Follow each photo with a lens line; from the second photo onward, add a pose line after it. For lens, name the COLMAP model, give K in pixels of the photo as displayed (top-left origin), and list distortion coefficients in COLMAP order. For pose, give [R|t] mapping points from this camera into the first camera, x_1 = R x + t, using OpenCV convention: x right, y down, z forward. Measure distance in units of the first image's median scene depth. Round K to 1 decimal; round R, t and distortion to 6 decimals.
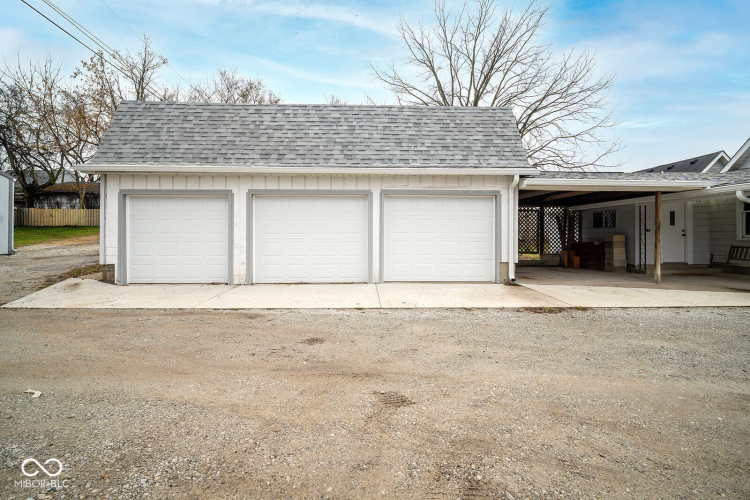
lens RADIAL K [[356.5, 0, 372.1], [0, 356.5, 233.8], [0, 0, 1]] dist [-0.010495, -0.001592]
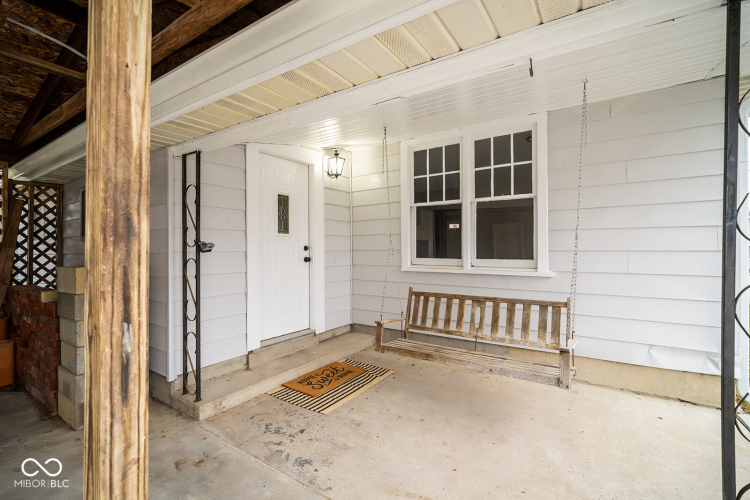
lens RADIAL K [[356.5, 0, 370.4], [0, 356.5, 247.9], [0, 0, 1]] dist [-0.010495, -0.001592]
pose [[0.597492, 0.001384, 0.801874, 0.631922], [0.001602, 0.999994, -0.002919, -0.008217], [-0.801873, 0.003029, 0.597487, 0.735231]]
